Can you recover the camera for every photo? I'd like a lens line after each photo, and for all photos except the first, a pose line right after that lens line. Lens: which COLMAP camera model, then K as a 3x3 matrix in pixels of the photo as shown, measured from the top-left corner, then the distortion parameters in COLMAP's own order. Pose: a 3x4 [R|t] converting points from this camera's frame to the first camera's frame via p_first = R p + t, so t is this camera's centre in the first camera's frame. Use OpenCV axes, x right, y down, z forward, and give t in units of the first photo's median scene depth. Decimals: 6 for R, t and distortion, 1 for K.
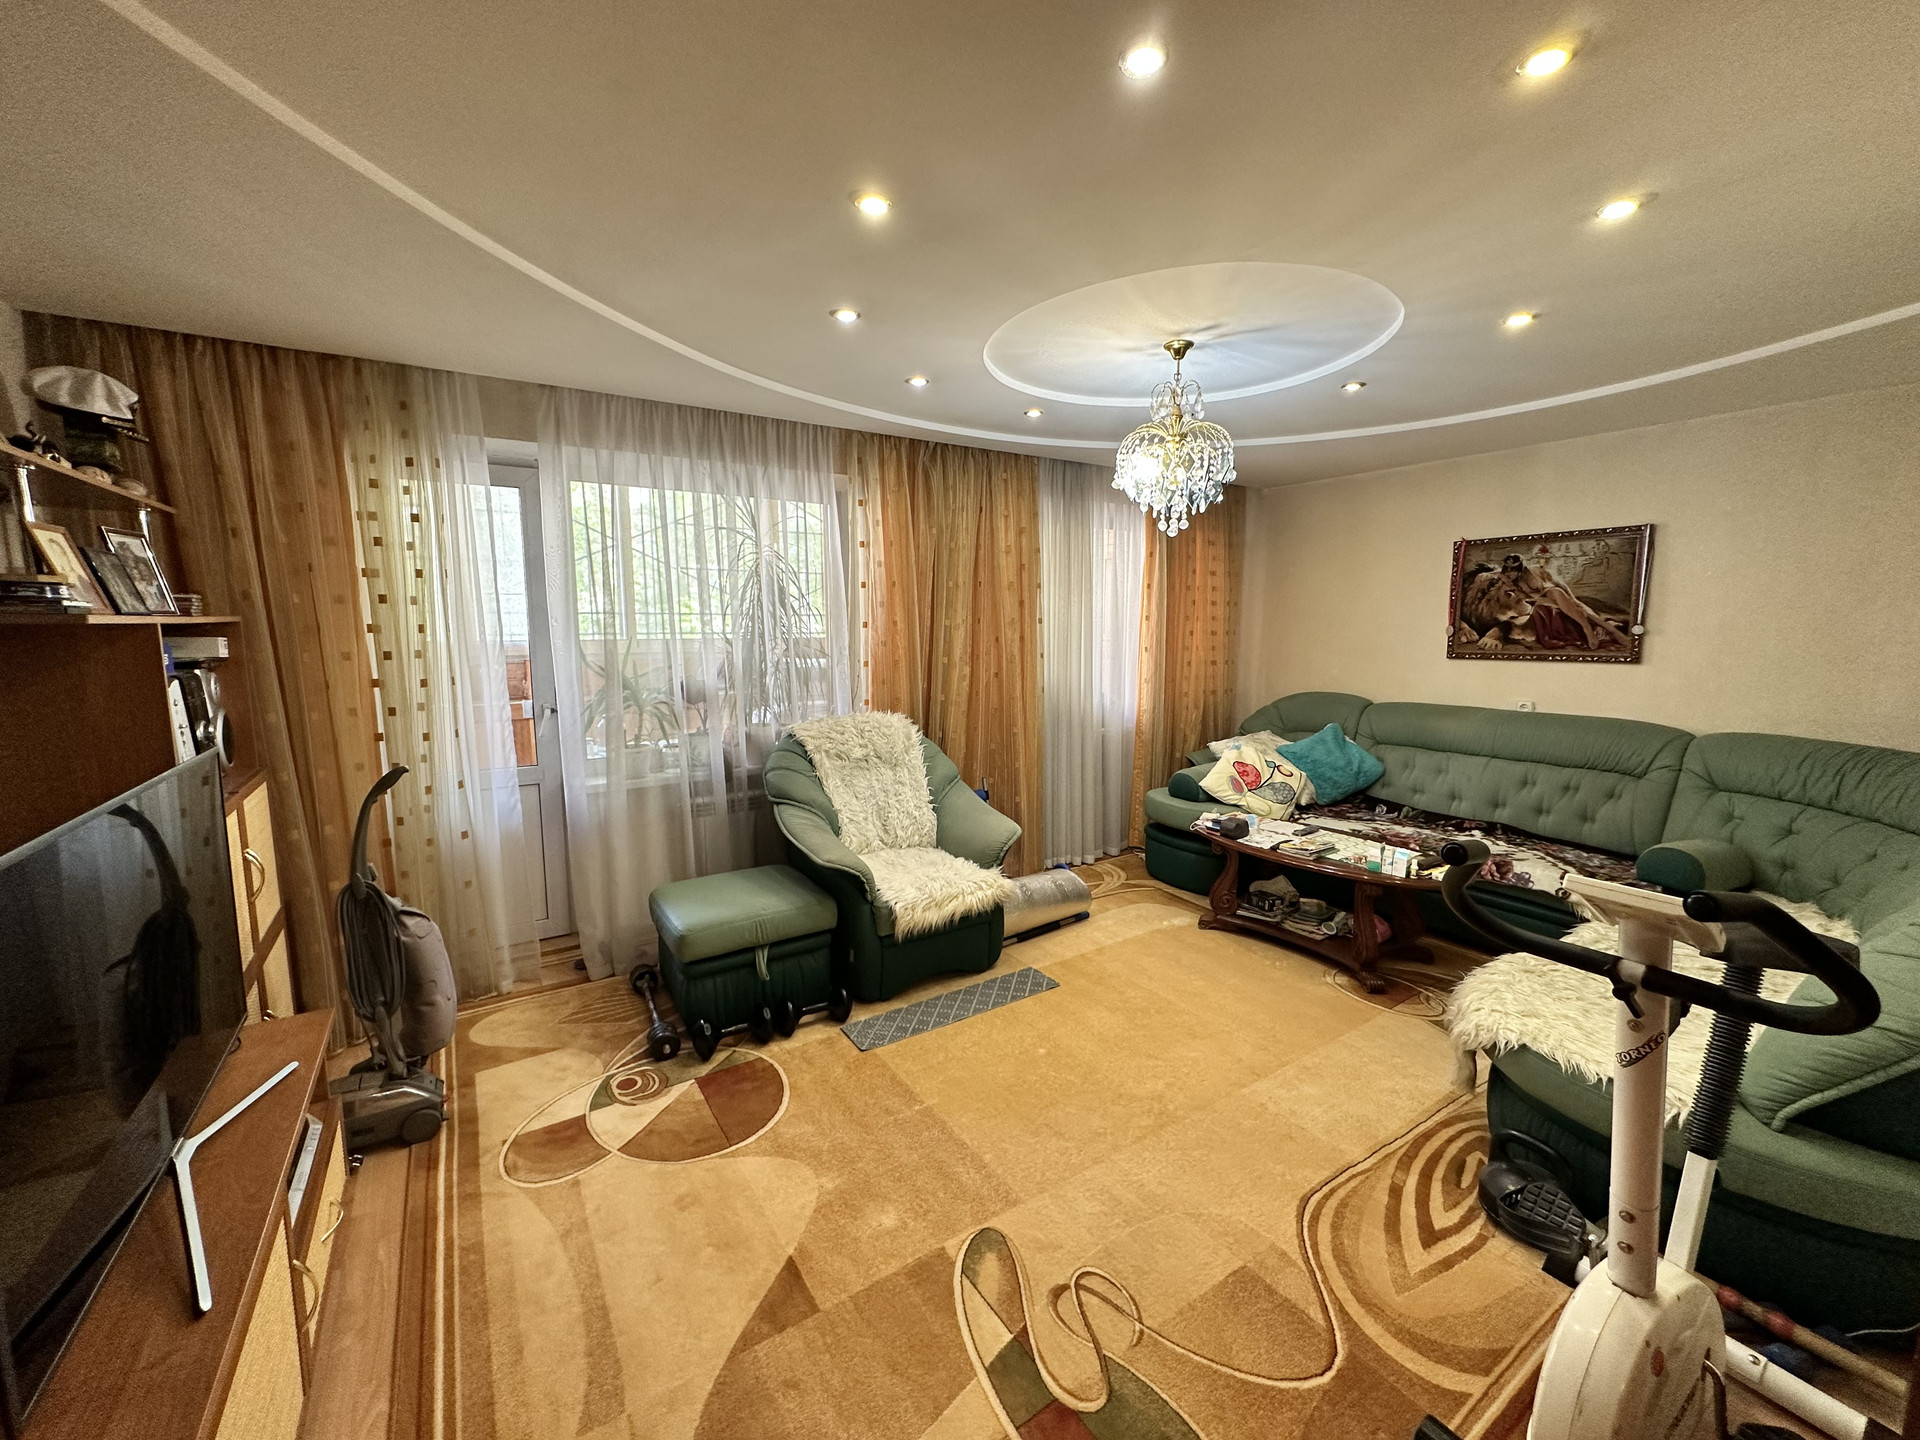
lens RADIAL K [[761.3, 0, 965.1], [0, 761.3, 723.4], [0, 0, 1]] dist [-0.003228, 0.000929]
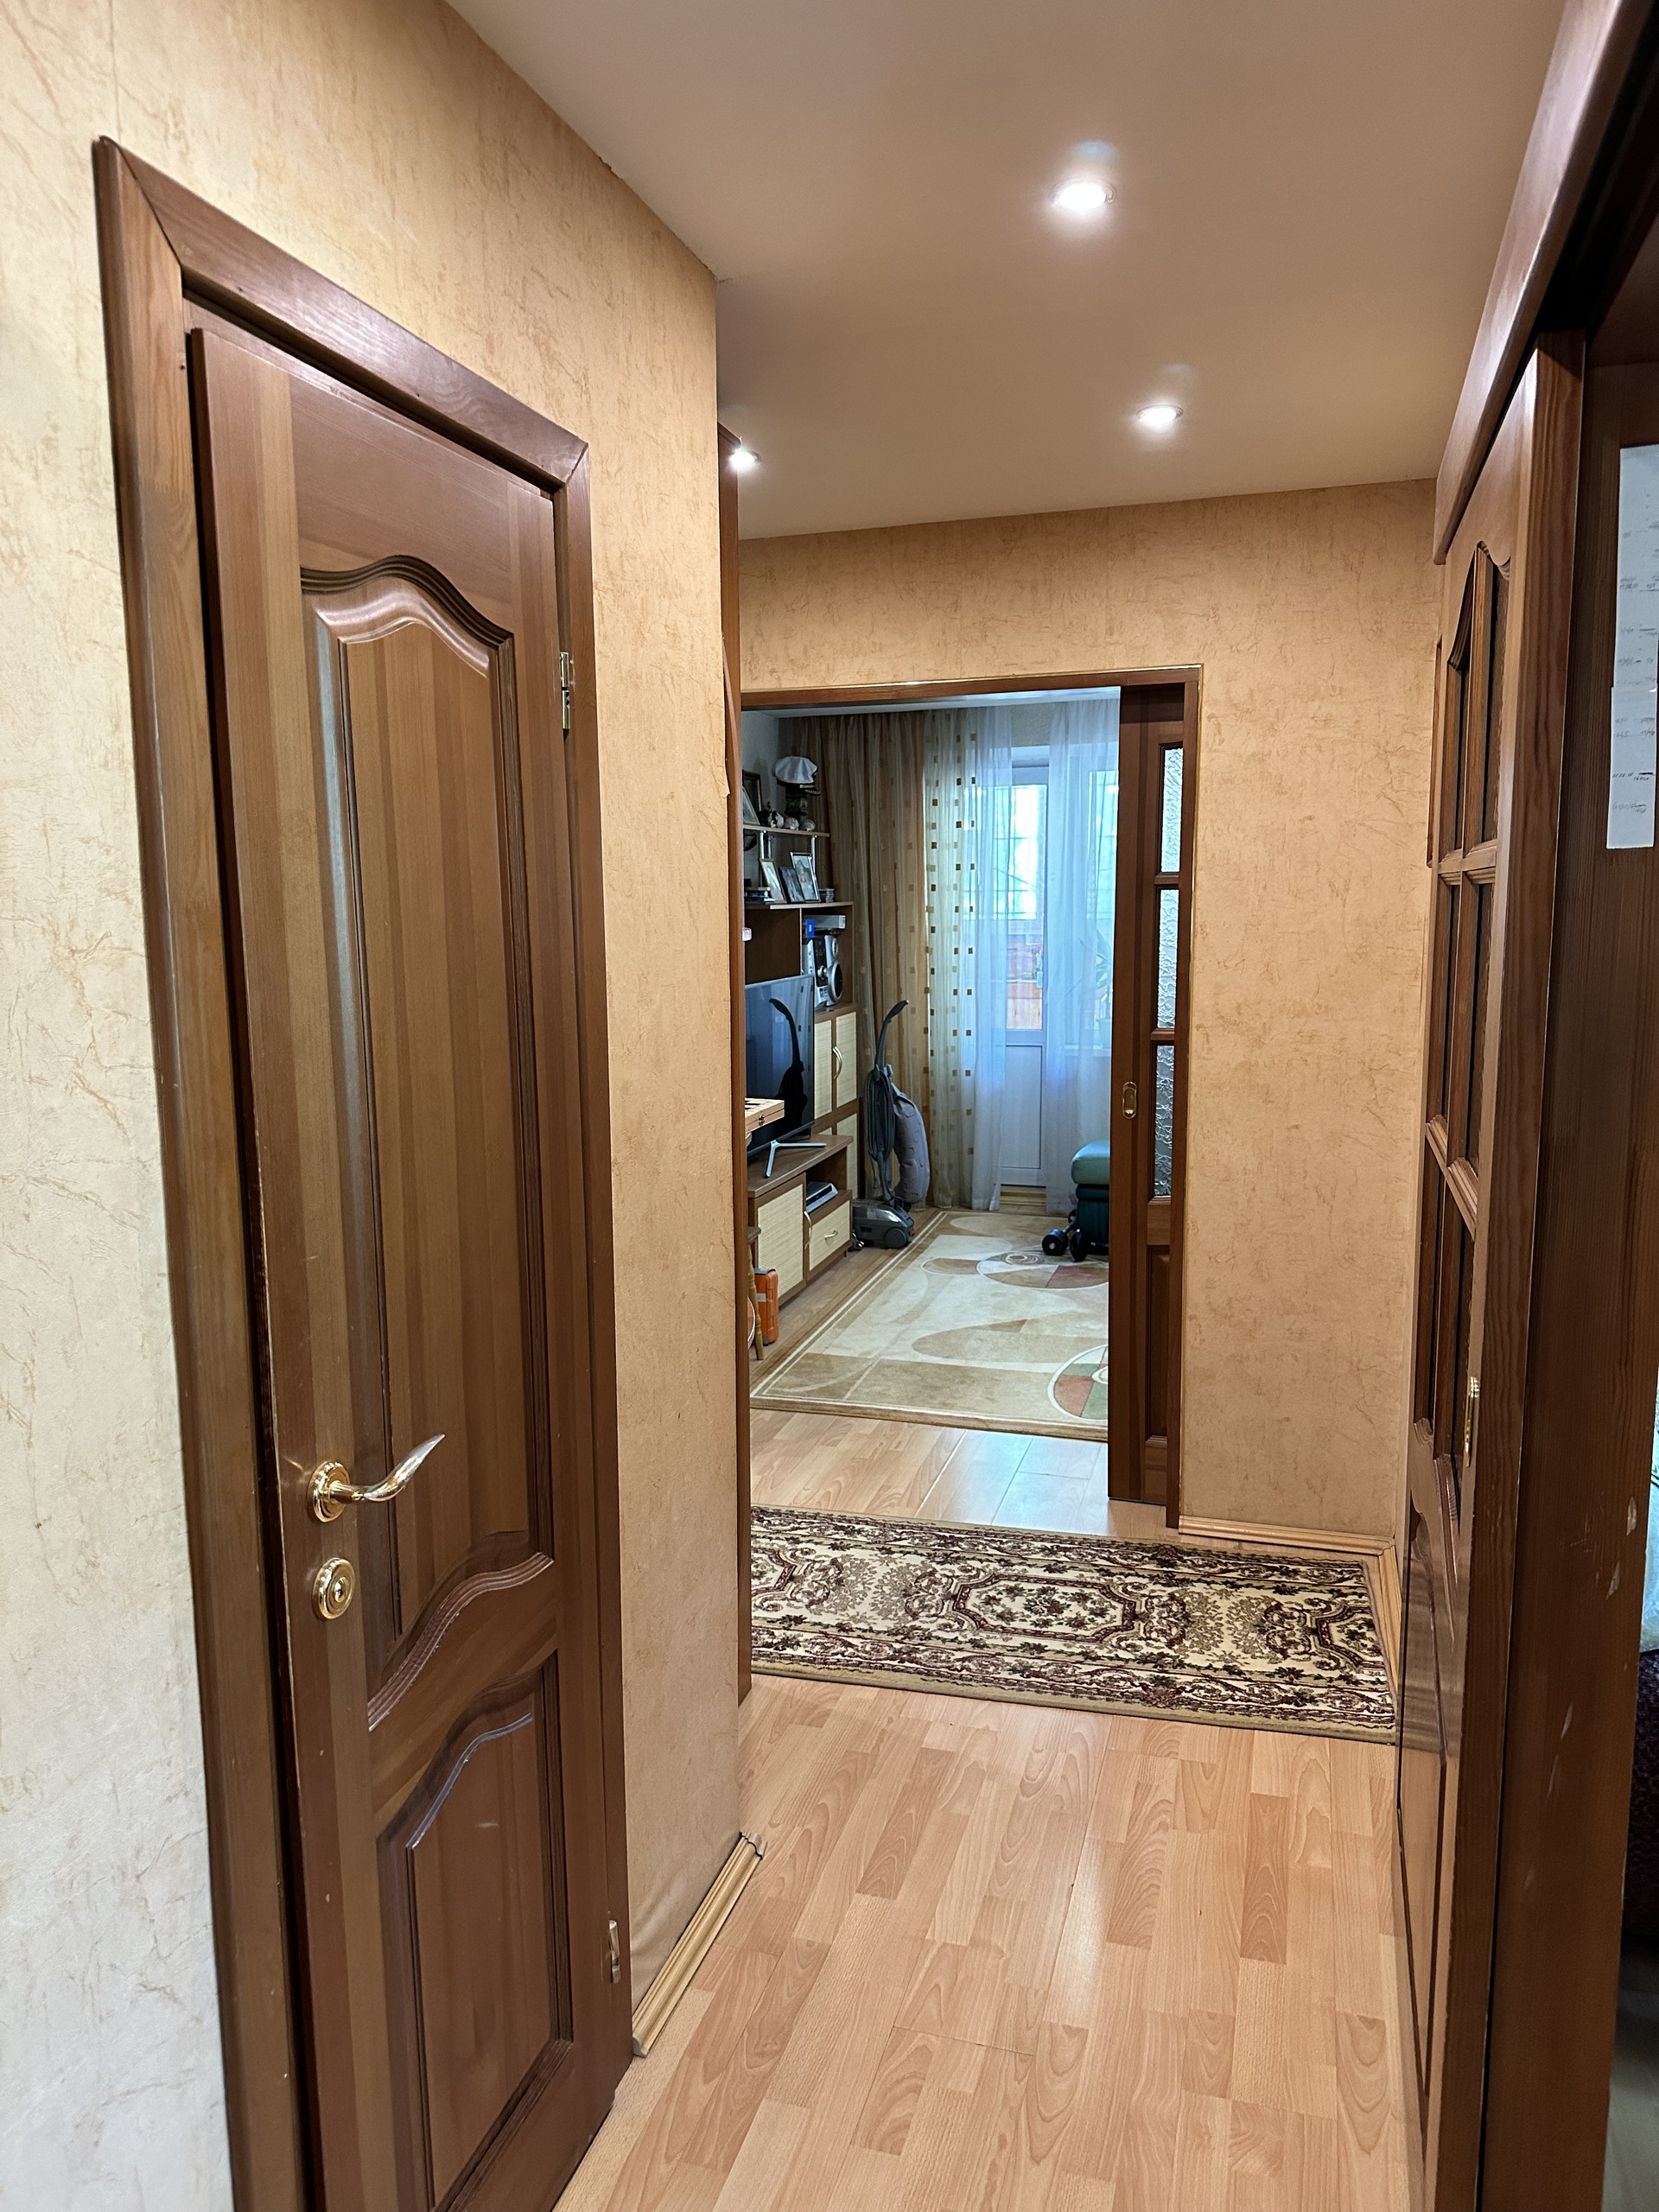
lens RADIAL K [[1556.4, 0, 830.3], [0, 1556.4, 1109.0], [0, 0, 1]] dist [-0.010133, -0.001774]
pose [[0.639931, 0.095165, -0.762516, 1.502479], [-0.085592, 0.994954, 0.052342, 0.118259], [0.763650, 0.031771, 0.644848, -1.078320]]
